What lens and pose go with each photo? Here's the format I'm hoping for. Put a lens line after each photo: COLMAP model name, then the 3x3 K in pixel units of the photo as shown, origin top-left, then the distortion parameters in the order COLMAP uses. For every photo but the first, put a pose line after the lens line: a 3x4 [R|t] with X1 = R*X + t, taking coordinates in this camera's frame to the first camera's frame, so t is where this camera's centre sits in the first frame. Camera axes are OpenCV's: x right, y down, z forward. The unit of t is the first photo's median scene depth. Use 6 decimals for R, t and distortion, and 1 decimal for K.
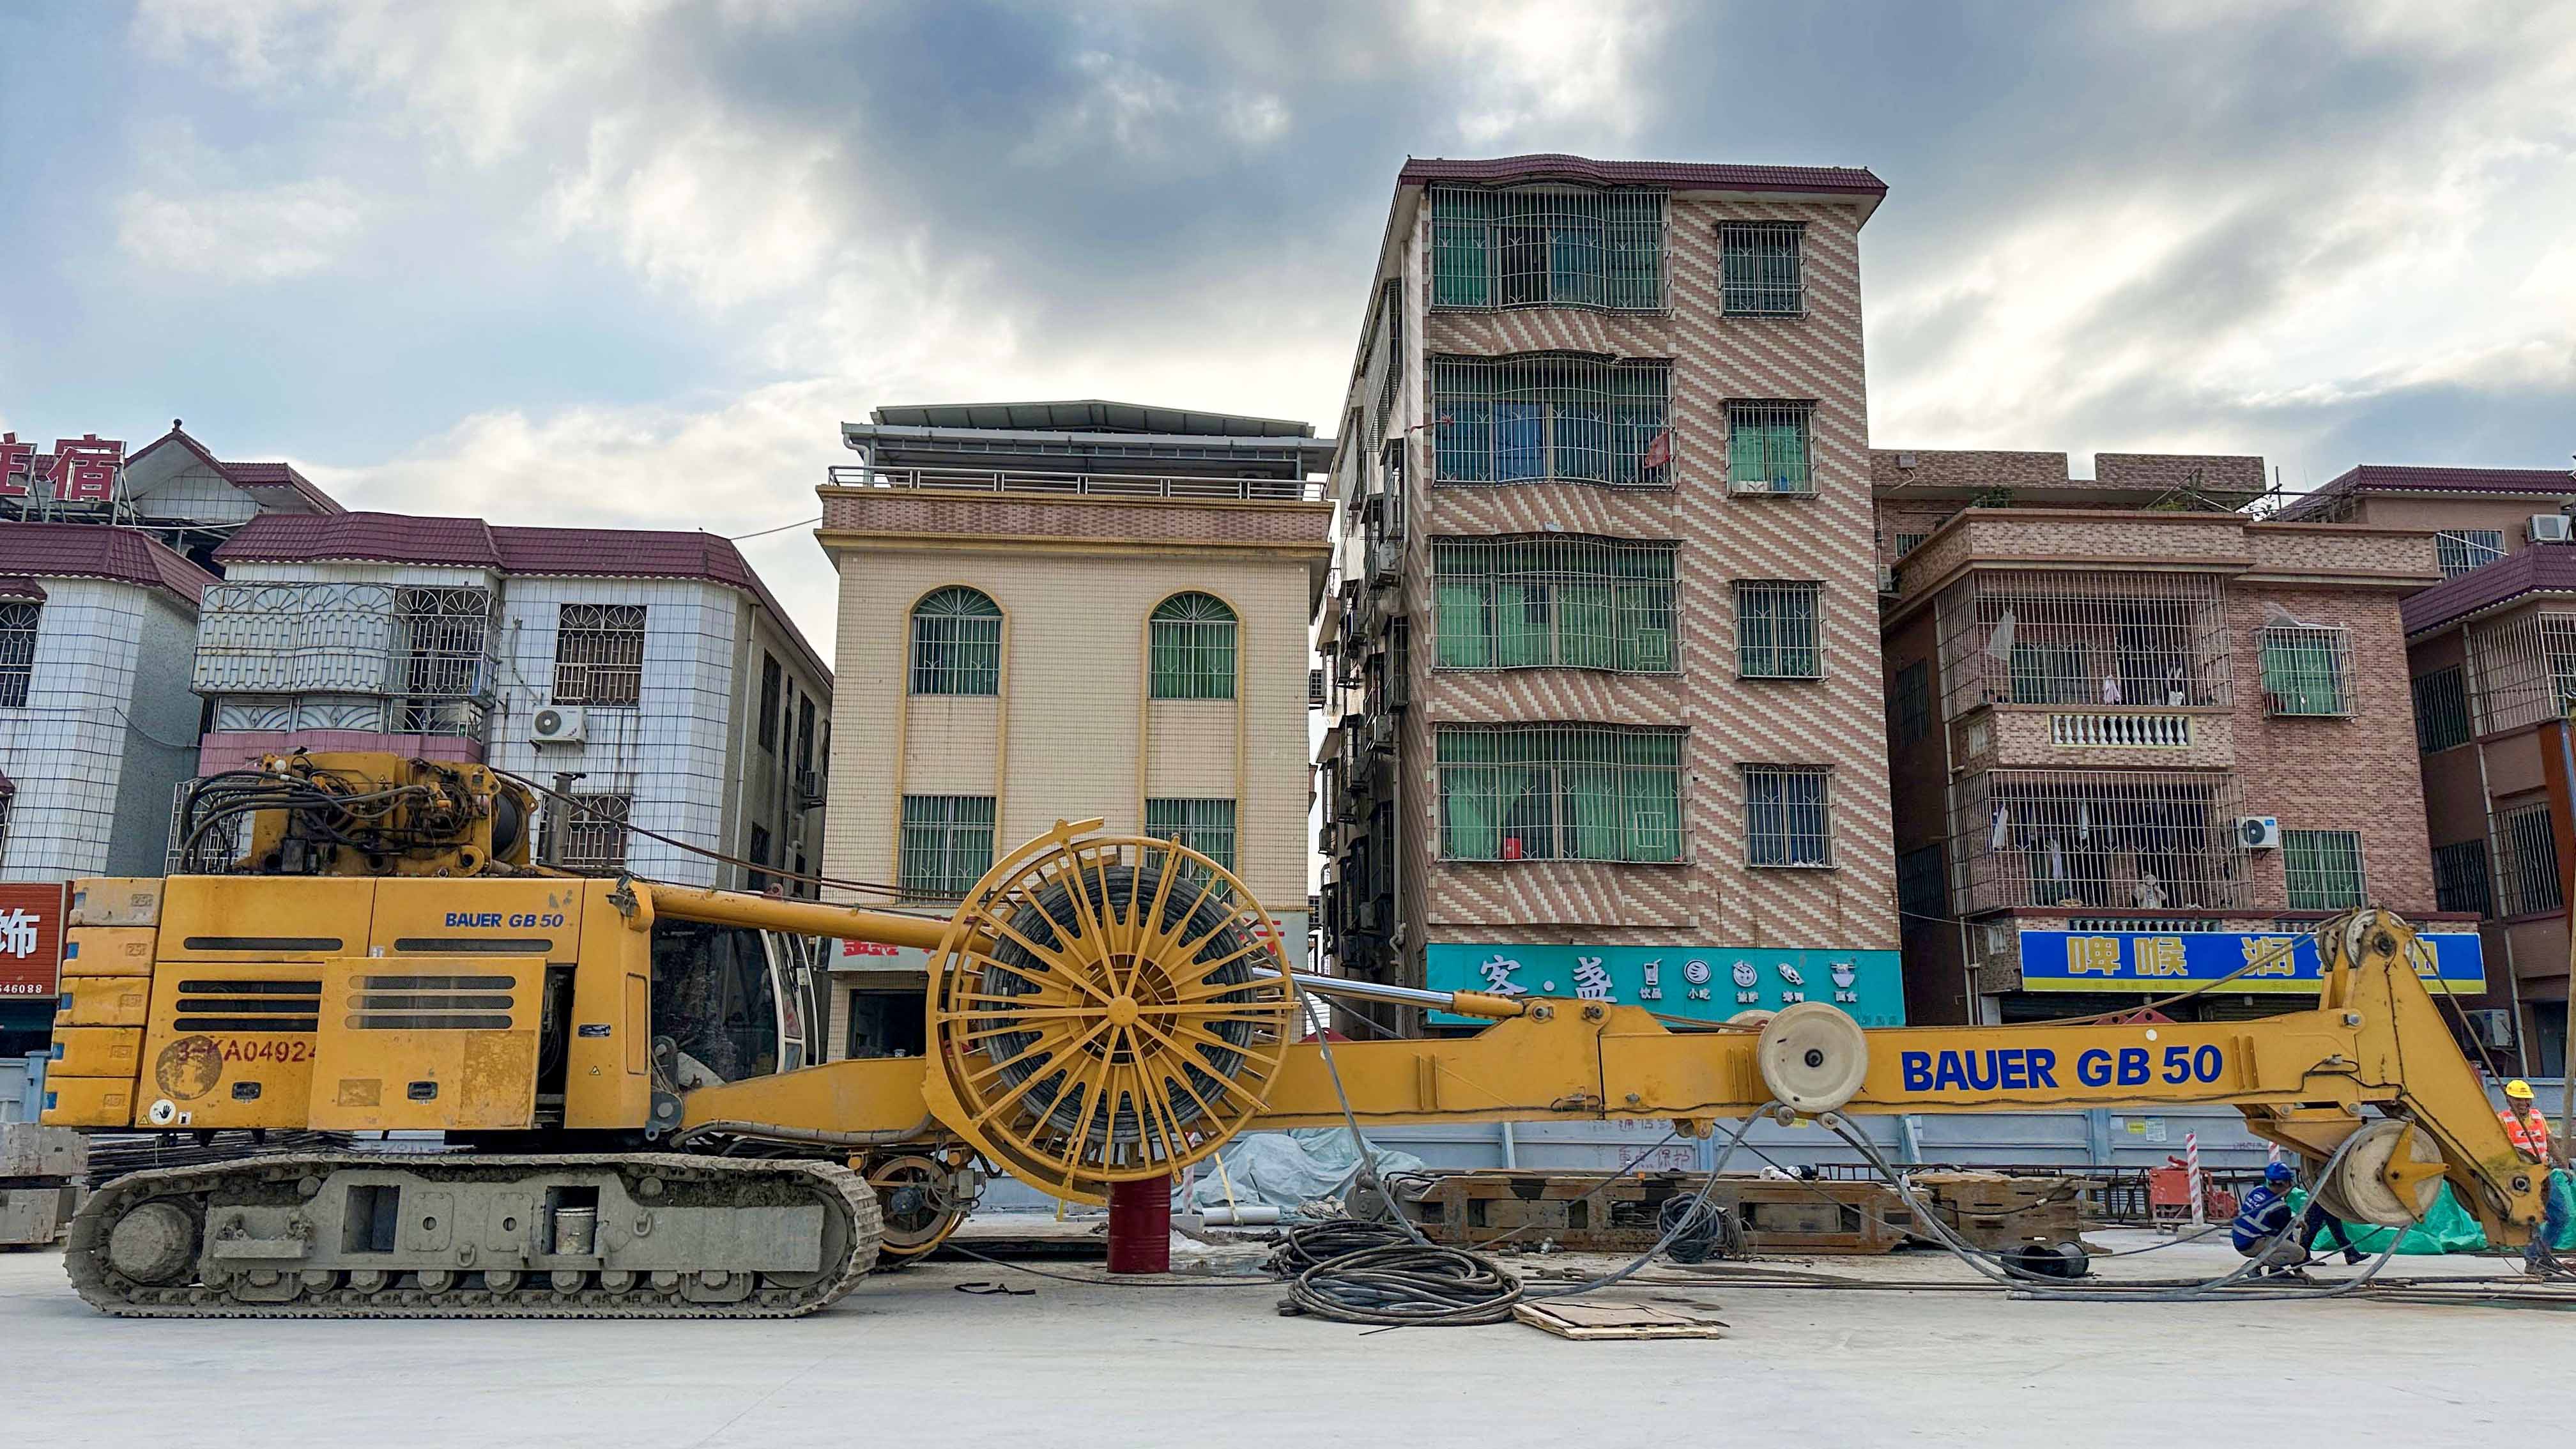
lens RADIAL K [[1831.3, 0, 1288.0], [0, 1831.3, 724.5], [0, 0, 1]] dist [0.066042, -0.085551]
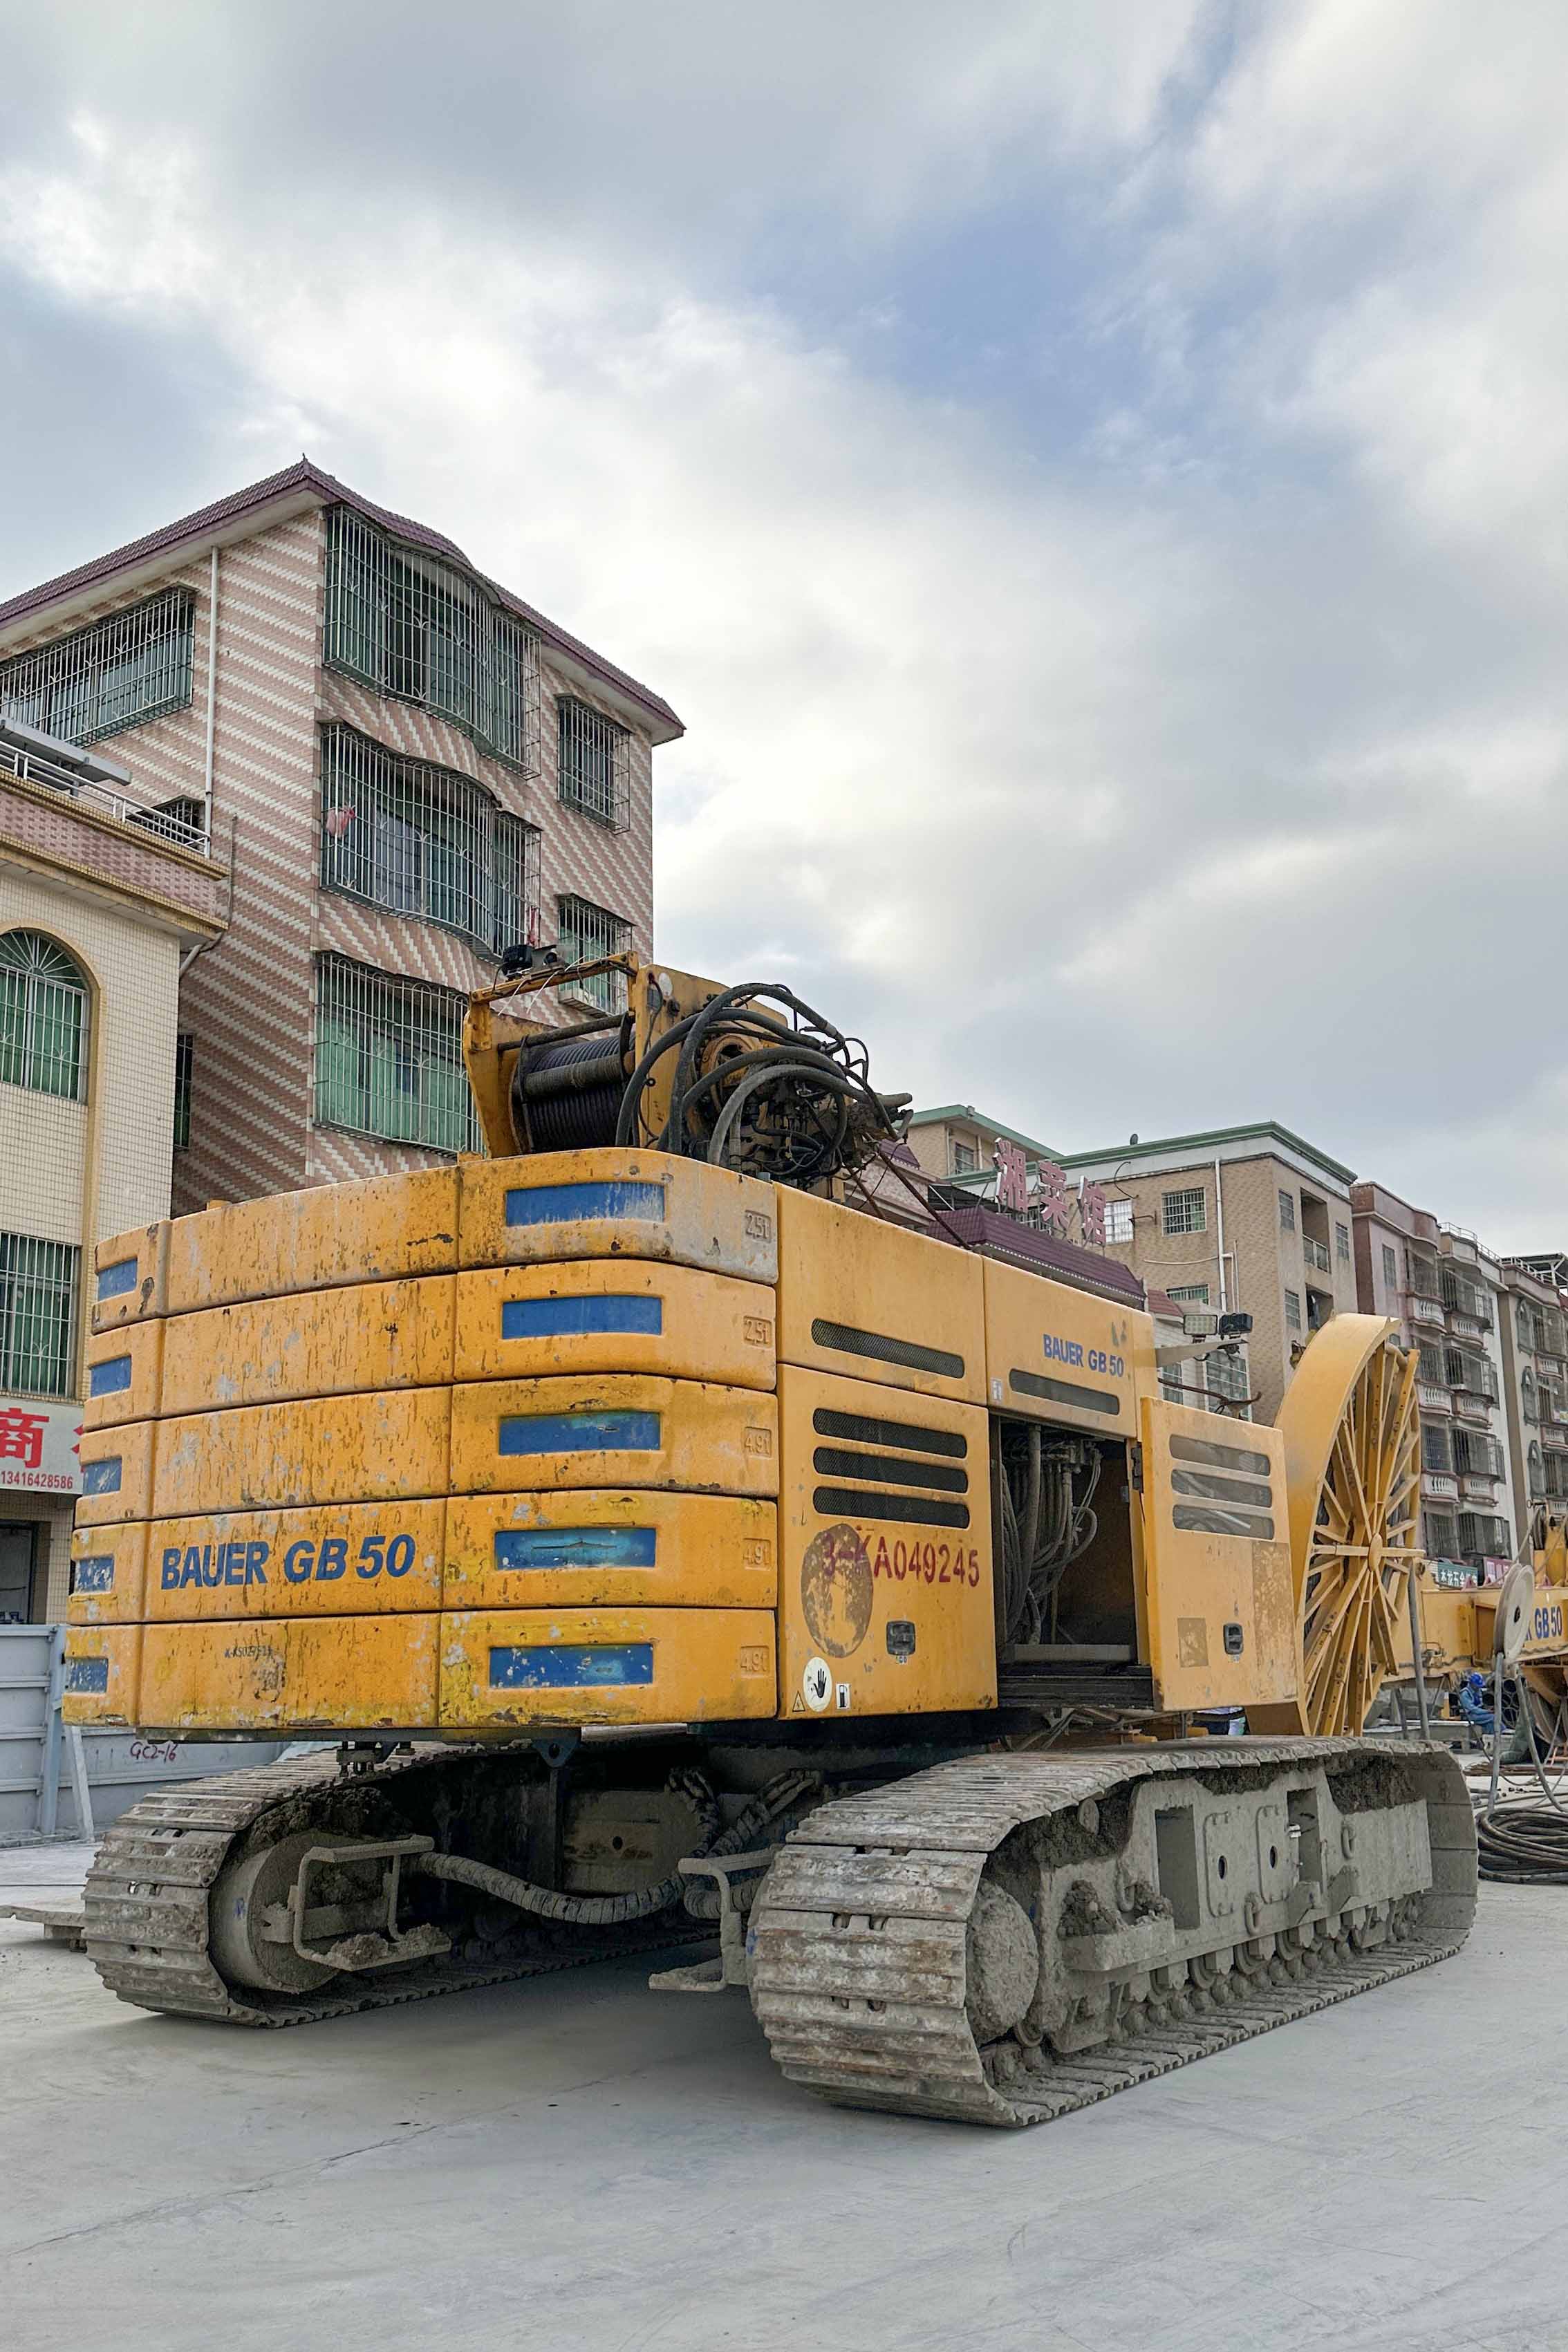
lens RADIAL K [[1944.7, 0, 788.6], [0, 1944.7, 1317.0], [0, 0, 1]] dist [0.237597, -0.567614]
pose [[0.583534, 0.129246, 0.801738, -0.888881], [-0.147633, 0.987686, -0.051769, 0.125534], [-0.798557, -0.088154, 0.595429, 0.626584]]
